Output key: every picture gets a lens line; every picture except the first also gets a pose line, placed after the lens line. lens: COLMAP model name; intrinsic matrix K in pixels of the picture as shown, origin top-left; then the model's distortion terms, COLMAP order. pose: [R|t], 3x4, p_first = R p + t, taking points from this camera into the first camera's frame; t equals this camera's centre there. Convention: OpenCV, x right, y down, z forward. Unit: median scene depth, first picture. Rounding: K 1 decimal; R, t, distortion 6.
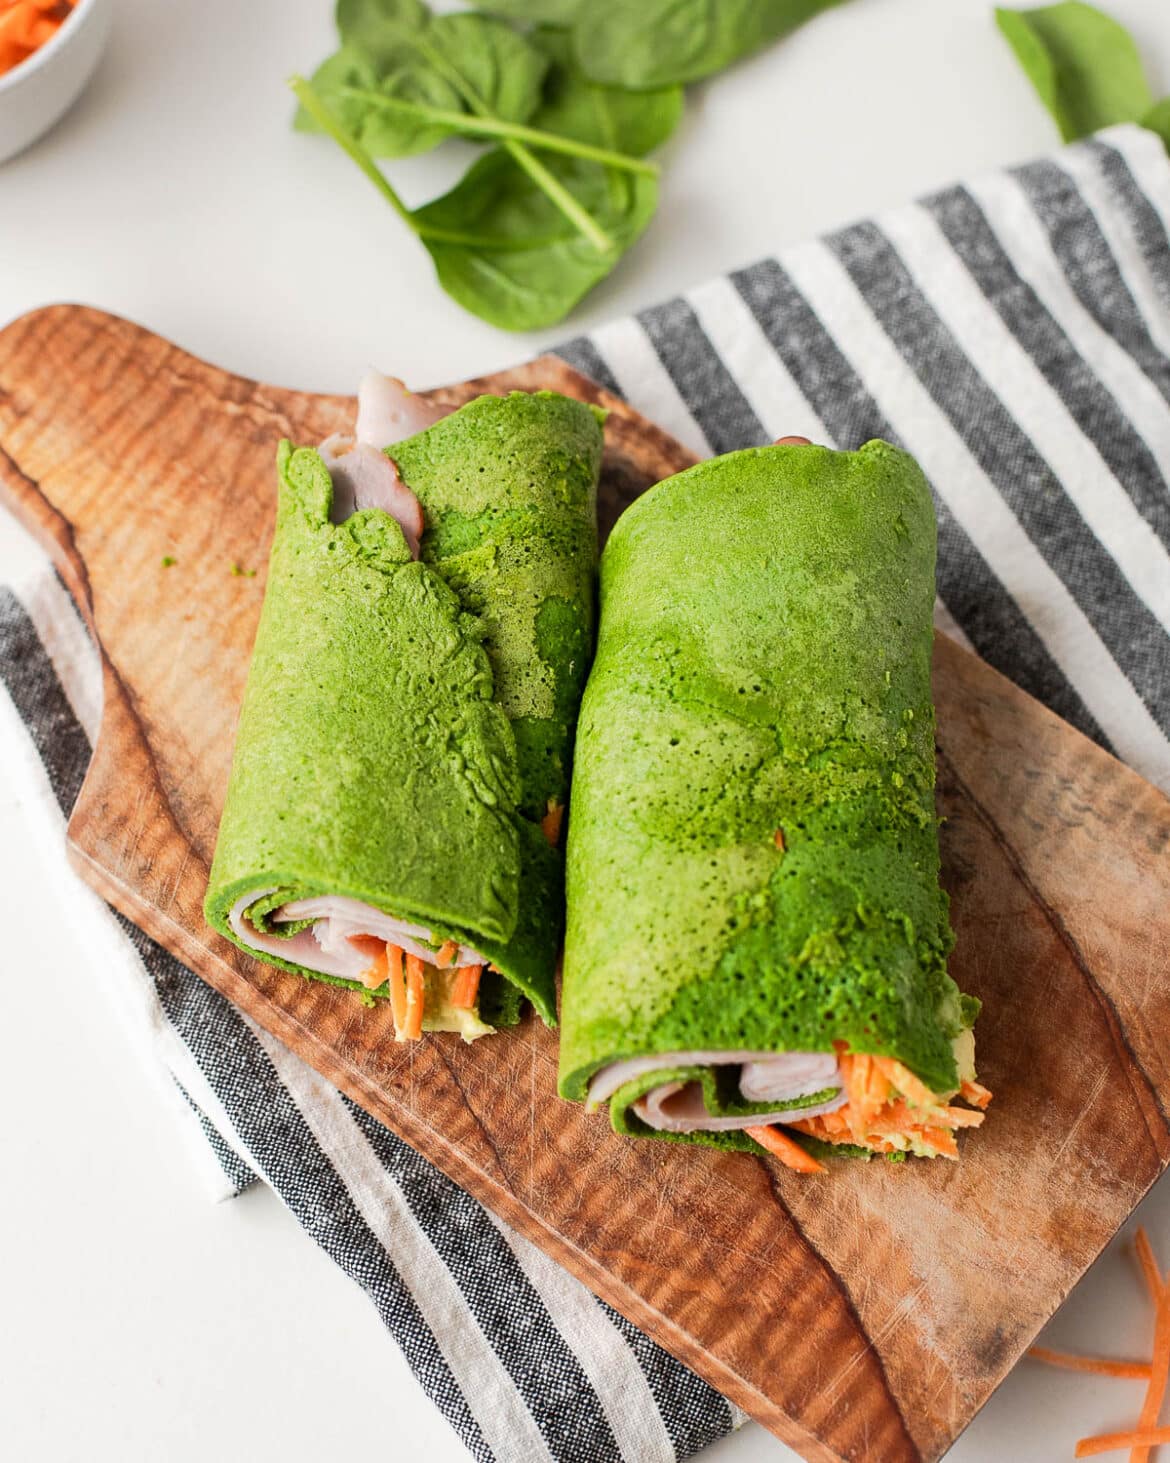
lens RADIAL K [[2841.9, 0, 585.0], [0, 2841.9, 731.5], [0, 0, 1]] dist [-0.195705, -0.088557]
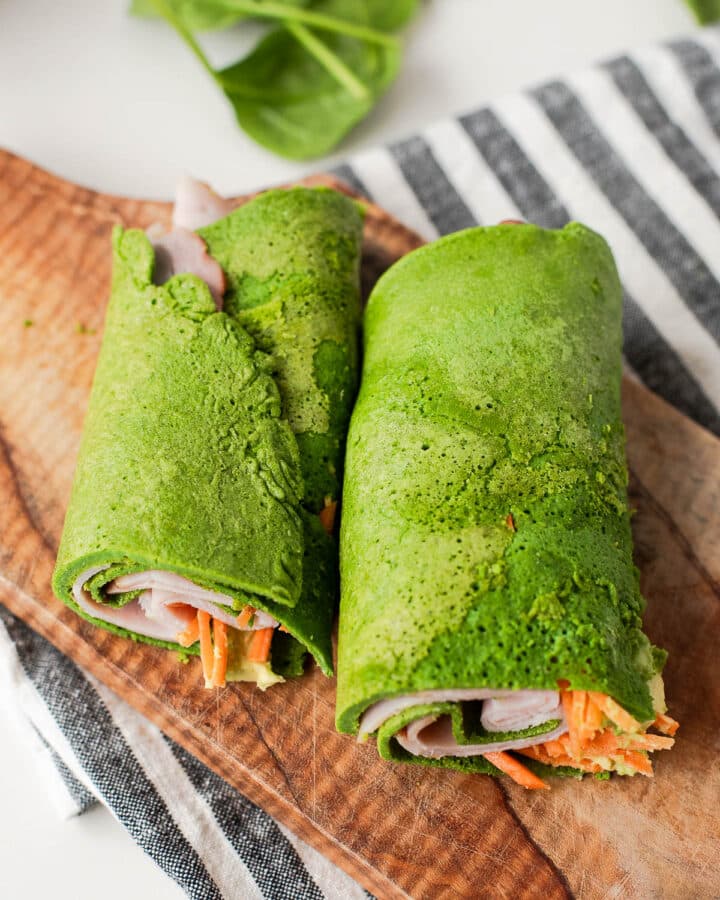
lens RADIAL K [[1833.2, 0, 410.6], [0, 1833.2, 450.5], [0, 0, 1]] dist [-0.224922, 0.073294]
pose [[0.998867, -0.005483, 0.047266, -0.013465], [0.007877, 0.998687, -0.050614, 0.045602], [-0.046926, 0.050929, 0.997599, 0.184757]]
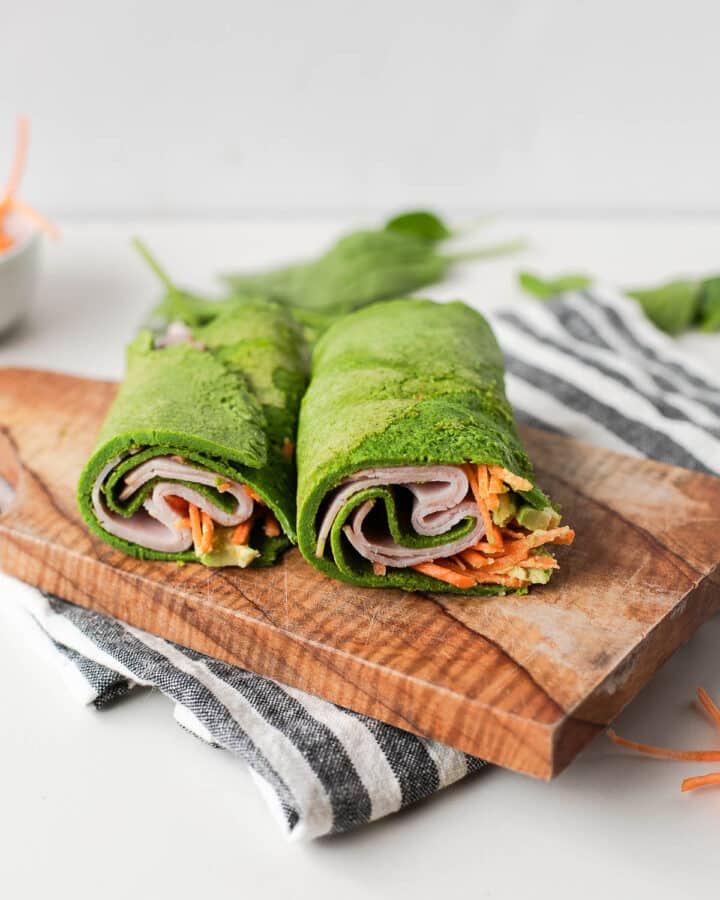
lens RADIAL K [[1748.2, 0, 360.0], [0, 1748.2, 450.0], [0, 0, 1]] dist [-0.195705, -0.088557]
pose [[0.995790, -0.086989, 0.028905, 0.001080], [0.086814, 0.793741, -0.602028, 0.658087], [0.029427, 0.602003, 0.797952, 0.189442]]
